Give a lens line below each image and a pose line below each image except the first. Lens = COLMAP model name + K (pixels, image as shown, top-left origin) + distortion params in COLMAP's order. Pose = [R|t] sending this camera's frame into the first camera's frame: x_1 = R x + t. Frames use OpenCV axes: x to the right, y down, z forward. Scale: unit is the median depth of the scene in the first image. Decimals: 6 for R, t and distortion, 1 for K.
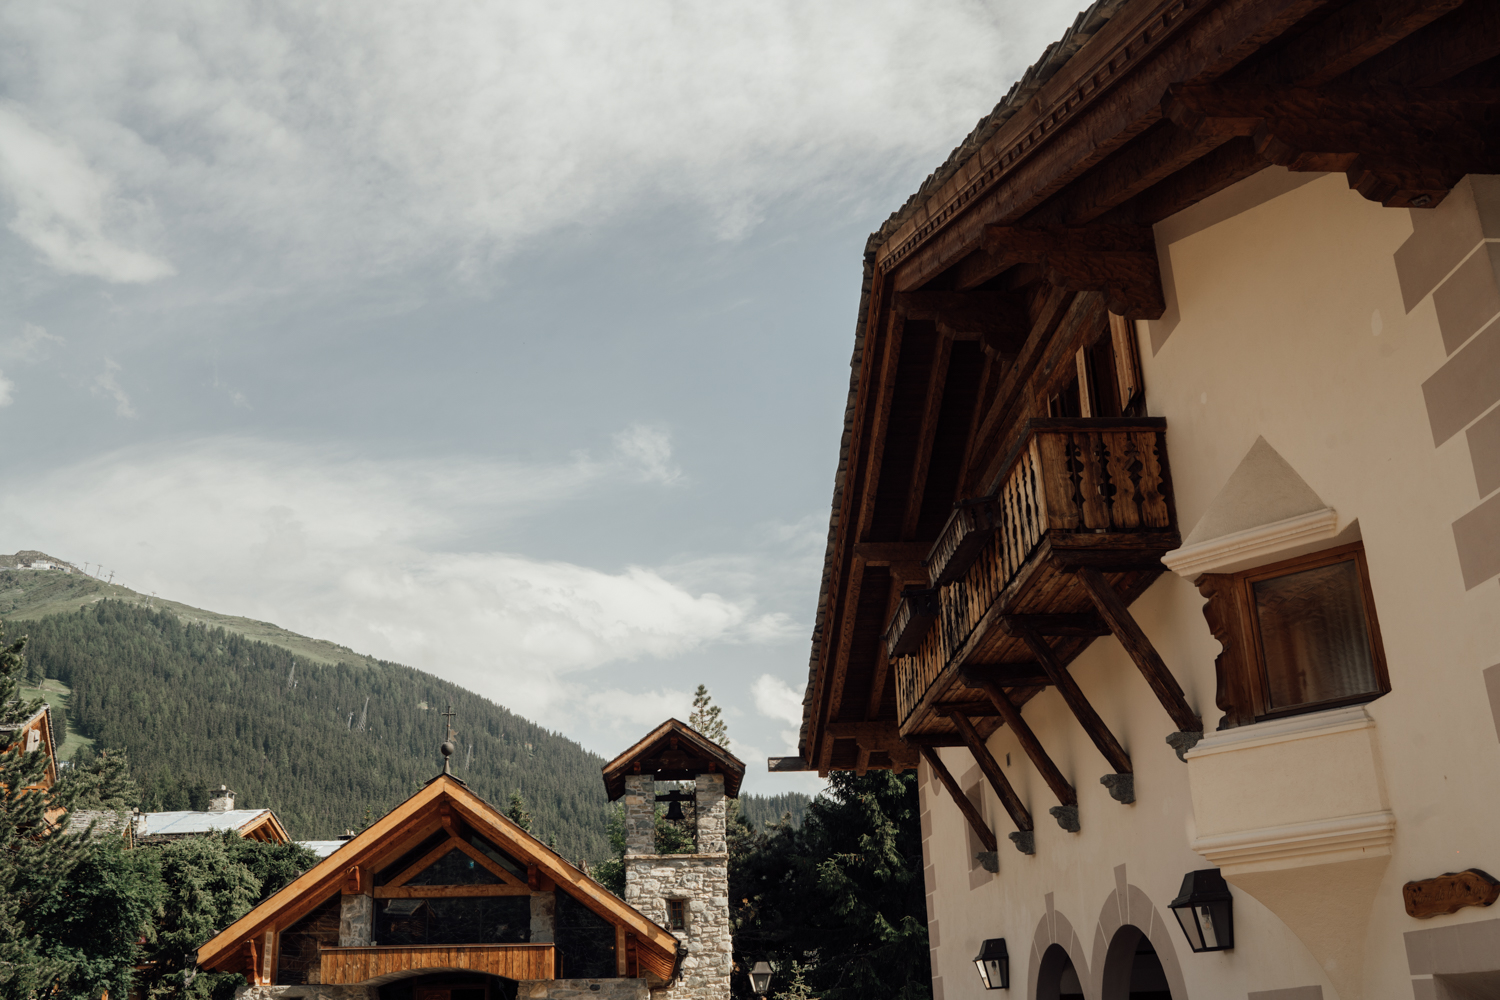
lens RADIAL K [[1524.9, 0, 750.0], [0, 1524.9, 500.0], [0, 0, 1]] dist [-0.065711, 0.024580]
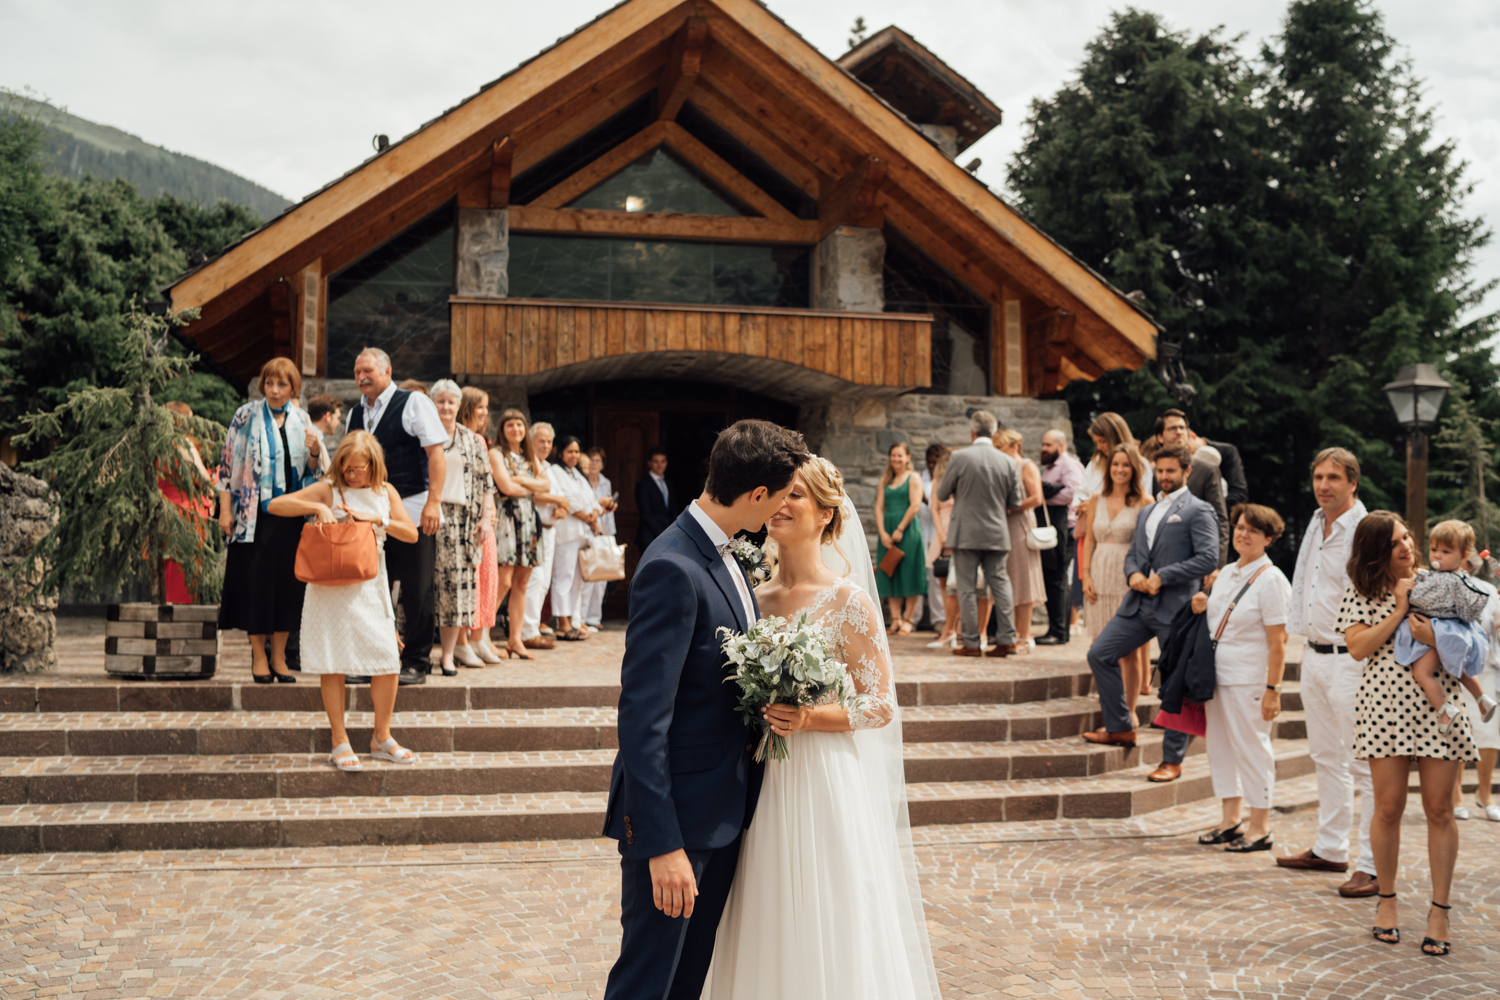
lens RADIAL K [[1524.9, 0, 750.0], [0, 1524.9, 500.0], [0, 0, 1]] dist [-0.065711, 0.024580]
pose [[0.989622, 0.041776, 0.137489, -0.199041], [-0.080813, 0.952960, 0.292125, 0.166436], [-0.118818, -0.300204, 0.946446, 0.416169]]
